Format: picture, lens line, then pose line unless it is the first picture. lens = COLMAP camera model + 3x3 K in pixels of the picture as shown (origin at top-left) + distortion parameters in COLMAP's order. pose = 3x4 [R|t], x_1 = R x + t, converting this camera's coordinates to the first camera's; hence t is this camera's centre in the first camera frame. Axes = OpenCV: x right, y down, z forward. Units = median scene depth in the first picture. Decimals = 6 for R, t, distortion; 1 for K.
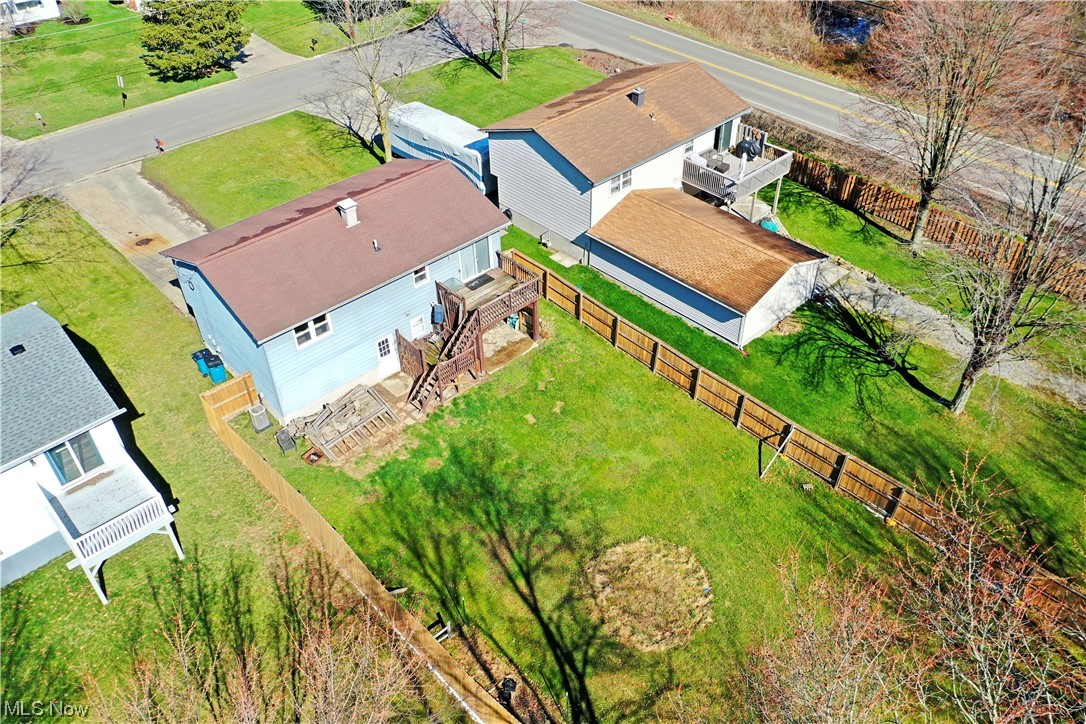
lens RADIAL K [[861.0, 0, 536.2], [0, 861.0, 361.2], [0, 0, 1]] dist [0.040742, 0.006448]
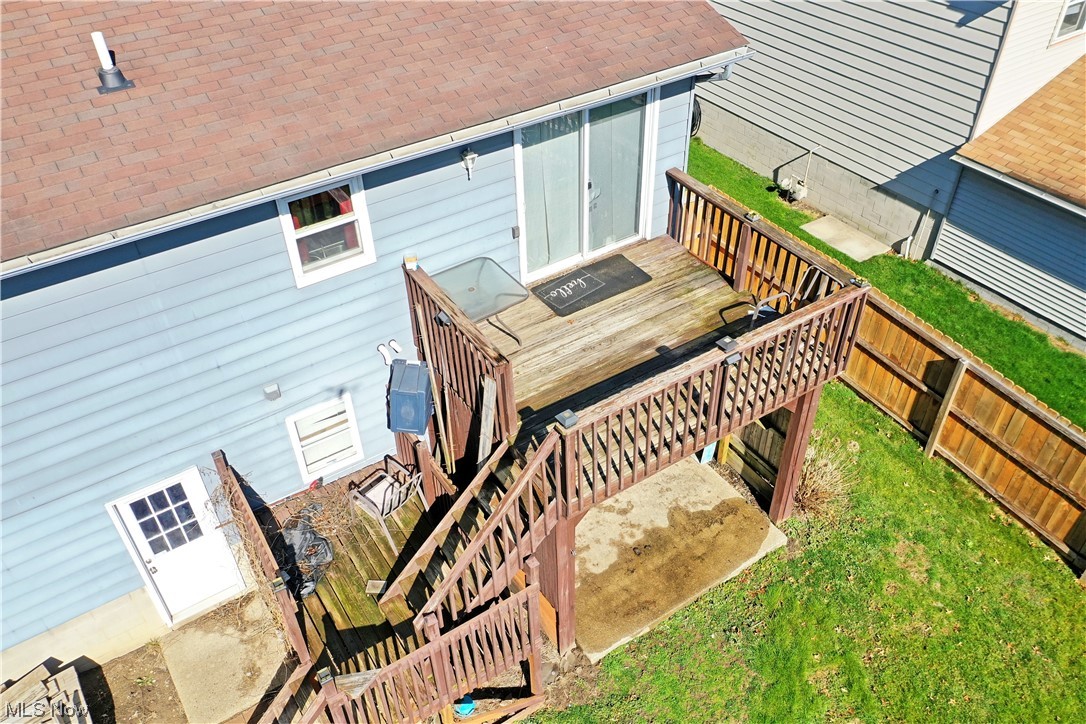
lens RADIAL K [[861.0, 0, 546.4], [0, 861.0, 363.4], [0, 0, 1]] dist [0.040742, 0.006448]
pose [[0.986719, 0.108646, -0.120756, -0.045826], [-0.106866, 0.994049, 0.021137, -0.072817], [0.122334, -0.007951, 0.992457, 0.747279]]
